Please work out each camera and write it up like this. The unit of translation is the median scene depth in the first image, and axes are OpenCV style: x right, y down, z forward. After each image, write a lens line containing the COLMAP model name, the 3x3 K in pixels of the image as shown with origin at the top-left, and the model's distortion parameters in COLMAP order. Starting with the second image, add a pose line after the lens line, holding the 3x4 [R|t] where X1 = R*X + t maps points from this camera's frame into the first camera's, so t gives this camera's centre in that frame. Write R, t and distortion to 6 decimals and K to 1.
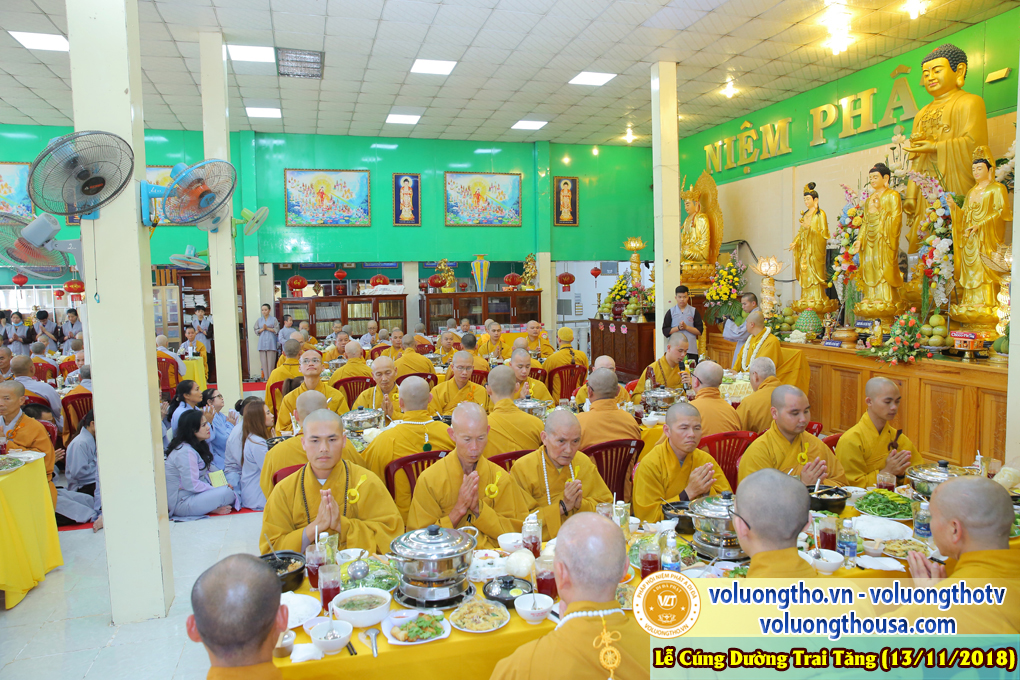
lens RADIAL K [[690.7, 0, 510.0], [0, 690.7, 340.0], [0, 0, 1]] dist [-0.111716, 0.085308]
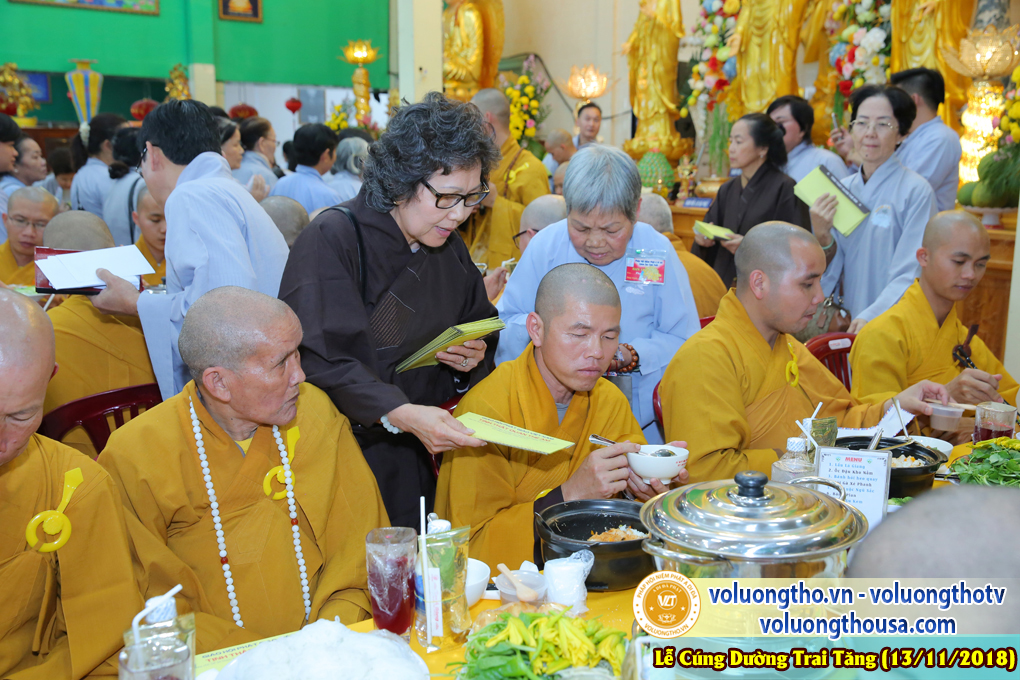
lens RADIAL K [[1021.9, 0, 510.0], [0, 1021.9, 340.0], [0, 0, 1]] dist [0.005092, 0.014982]
pose [[0.945234, -0.036301, 0.324367, 0.010738], [0.002462, 0.994561, 0.104130, 0.027548], [-0.326383, -0.097629, 0.940182, 0.150702]]
